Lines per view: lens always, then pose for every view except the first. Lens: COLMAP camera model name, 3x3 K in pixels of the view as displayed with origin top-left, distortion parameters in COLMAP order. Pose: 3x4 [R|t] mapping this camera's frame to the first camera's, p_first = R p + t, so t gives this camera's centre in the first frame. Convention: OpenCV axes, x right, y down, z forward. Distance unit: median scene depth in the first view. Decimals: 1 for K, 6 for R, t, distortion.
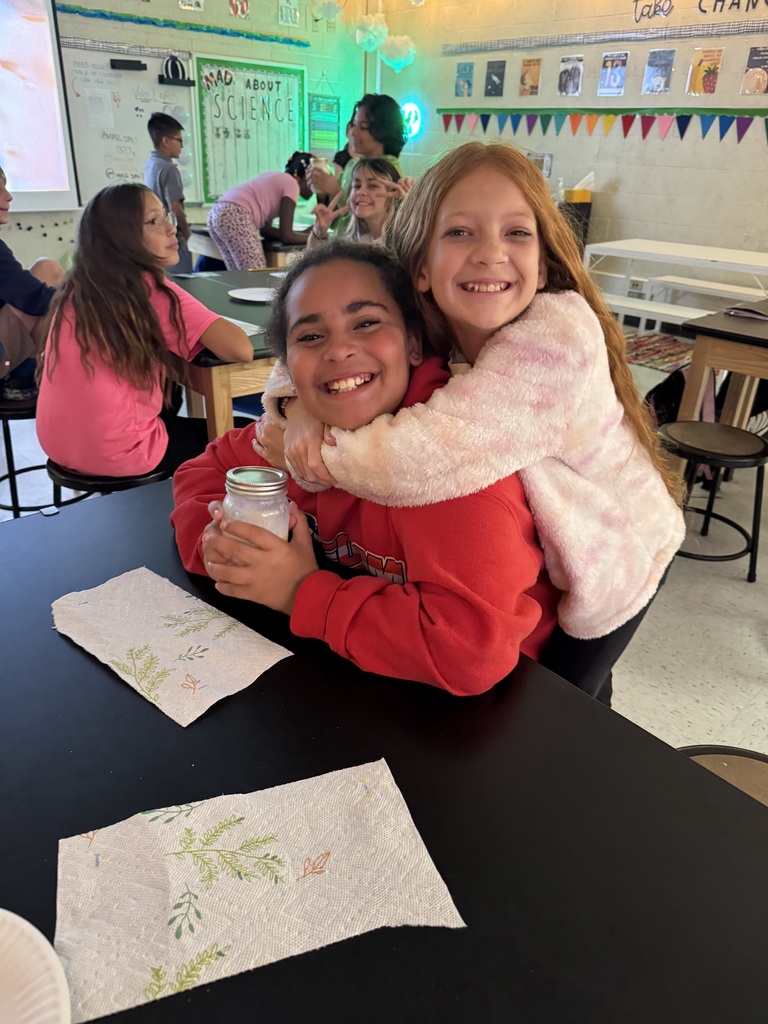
lens RADIAL K [[711.0, 0, 384.7], [0, 711.0, 513.0], [0, 0, 1]] dist [-0.021119, -0.006456]
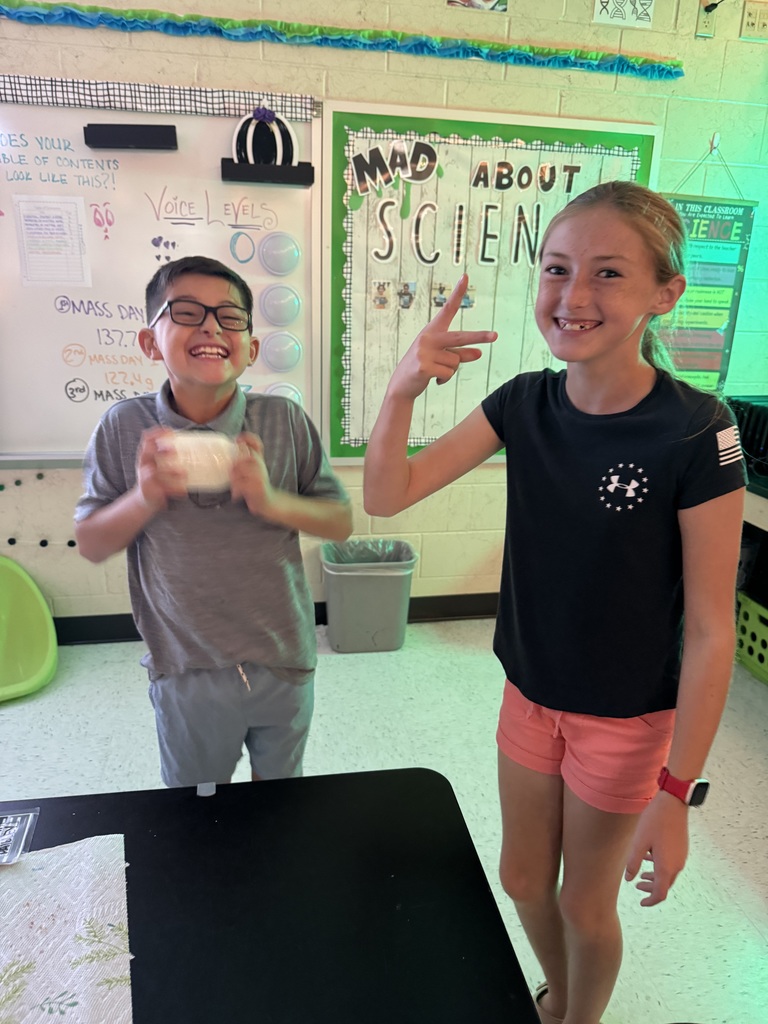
lens RADIAL K [[711.0, 0, 381.7], [0, 711.0, 512.7], [0, 0, 1]] dist [-0.021119, -0.006456]
pose [[0.835231, 0.138927, -0.532060, -0.010941], [-0.246359, 0.959563, -0.136185, -0.379492], [0.491625, 0.244824, 0.835683, 0.718969]]
